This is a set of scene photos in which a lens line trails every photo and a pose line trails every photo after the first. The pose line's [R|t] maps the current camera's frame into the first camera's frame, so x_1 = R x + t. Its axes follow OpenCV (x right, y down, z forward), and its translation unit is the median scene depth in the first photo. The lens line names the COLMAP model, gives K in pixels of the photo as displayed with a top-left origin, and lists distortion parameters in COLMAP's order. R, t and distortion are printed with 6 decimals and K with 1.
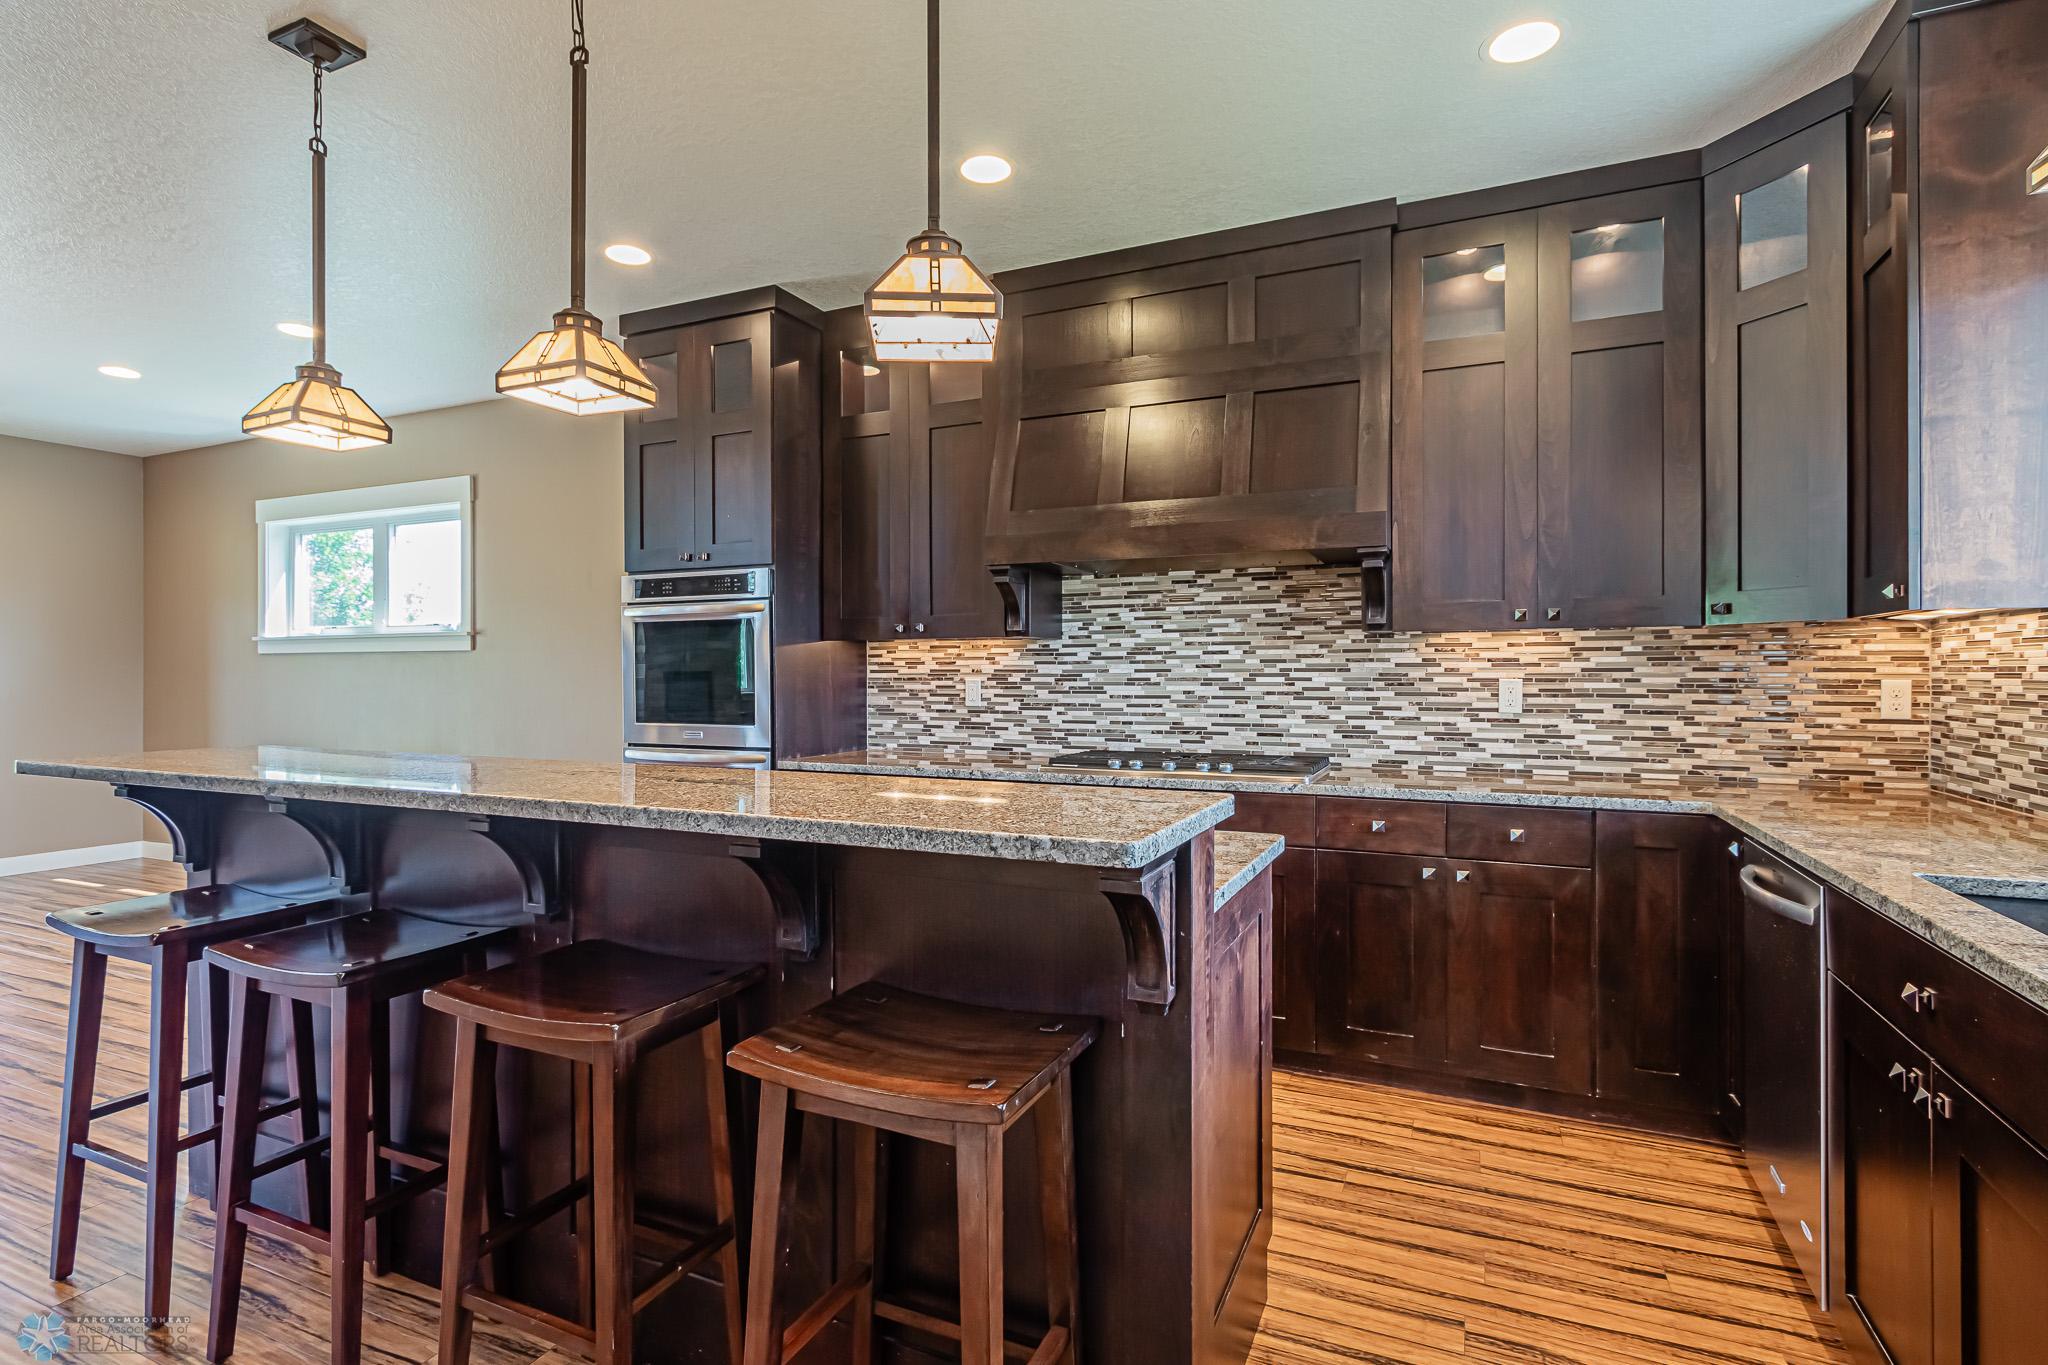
lens RADIAL K [[972.9, 0, 1042.6], [0, 972.9, 672.3], [0, 0, 1]] dist [0.000900, -0.000576]
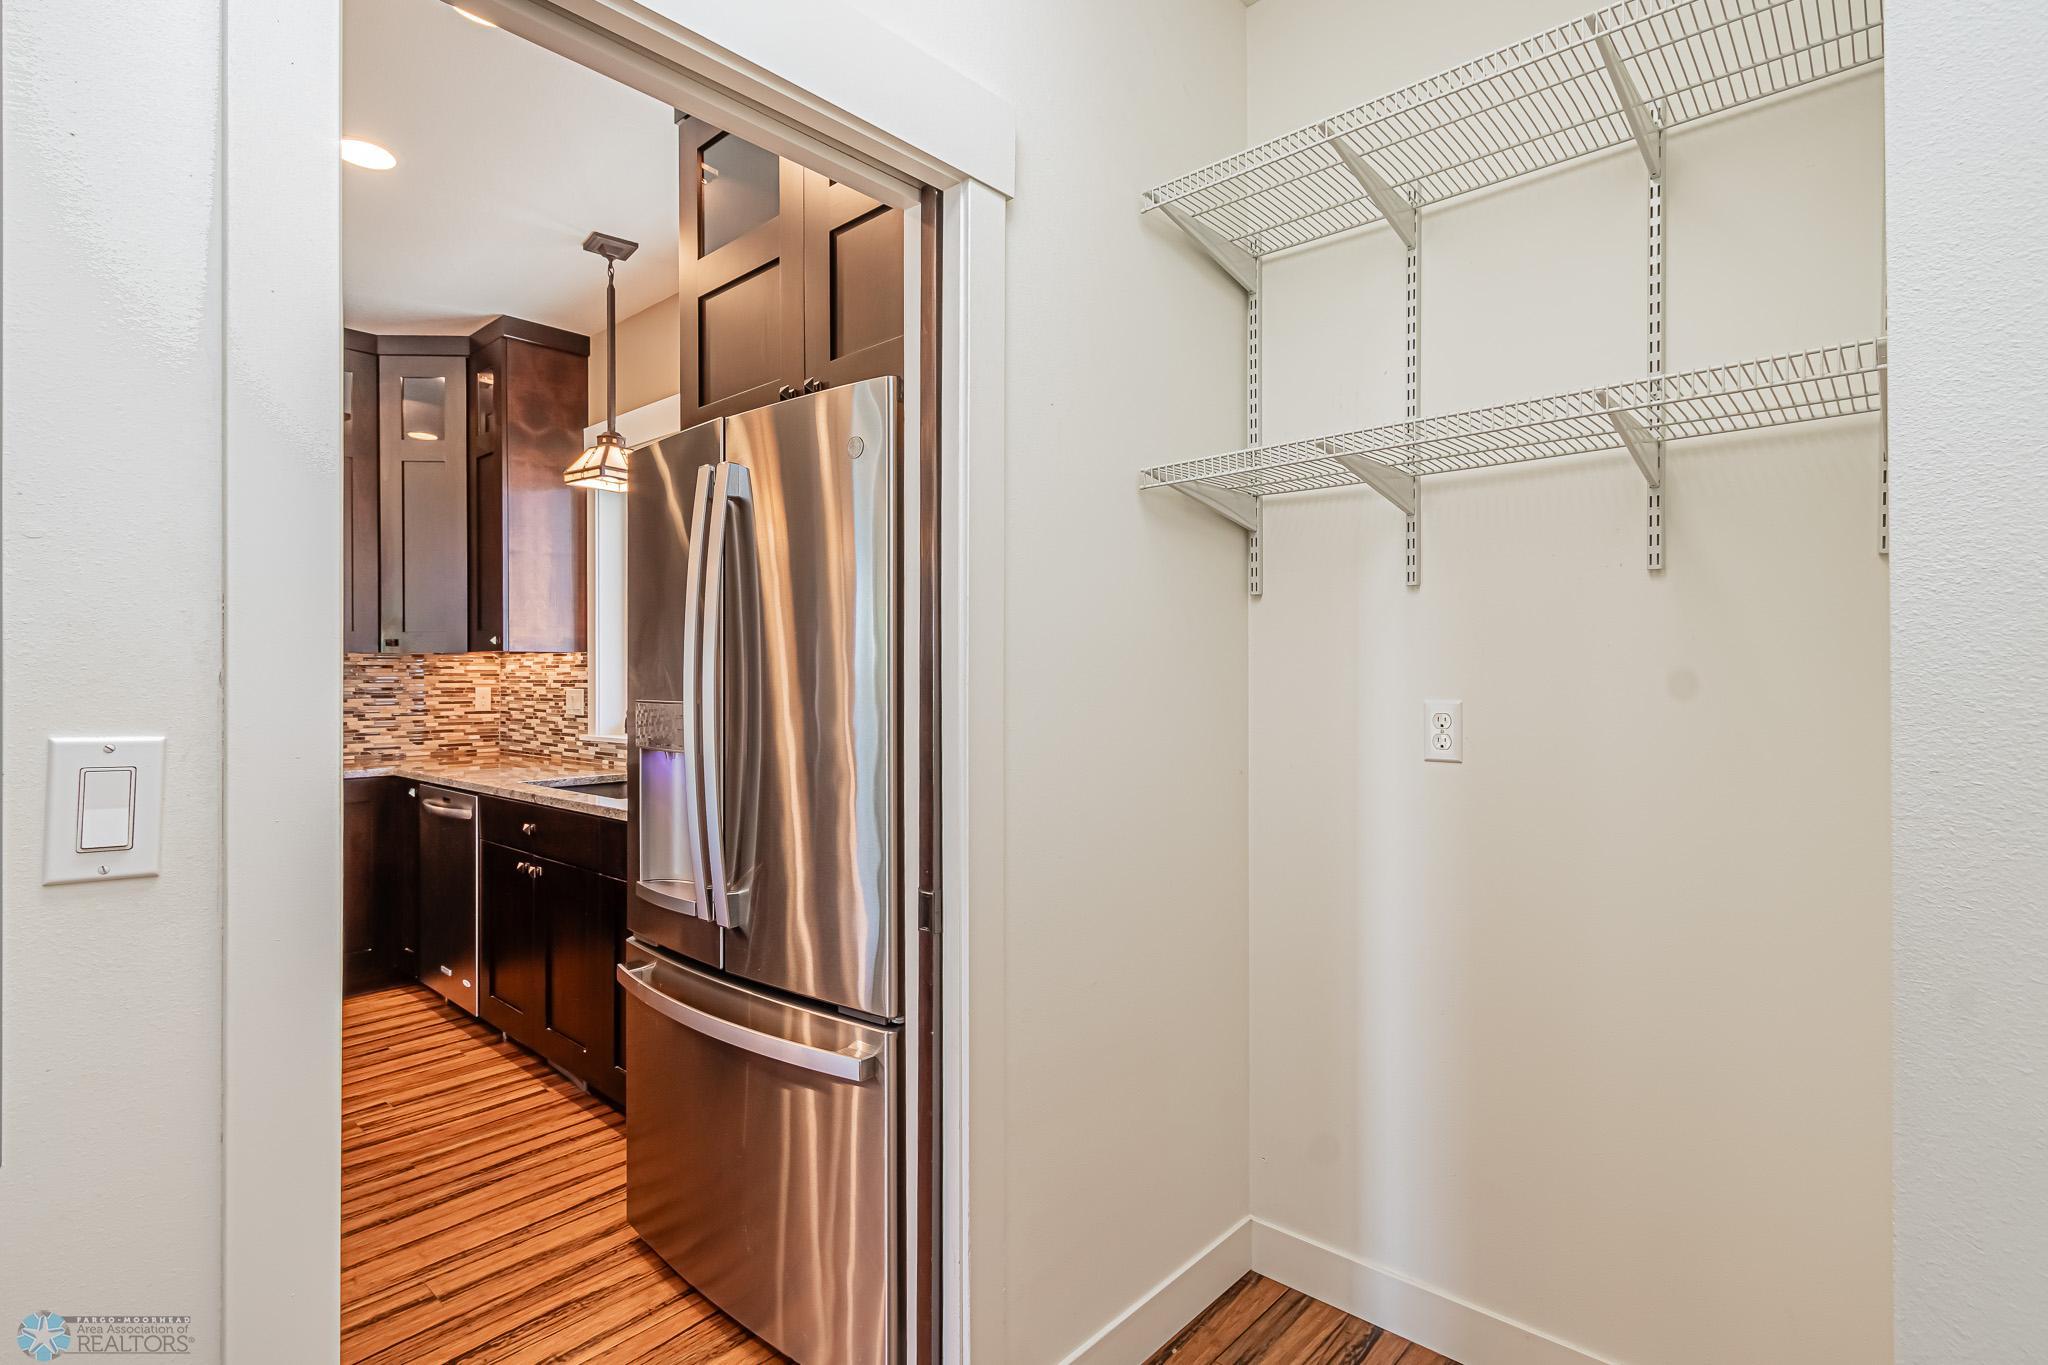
lens RADIAL K [[972.9, 0, 1031.8], [0, 972.9, 679.2], [0, 0, 1]] dist [0.000900, -0.000576]
pose [[0.279494, -0.002170, 0.960145, -0.517077], [0.000724, 0.999998, 0.002050, -0.010439], [-0.960147, 0.000122, 0.279495, -0.415363]]
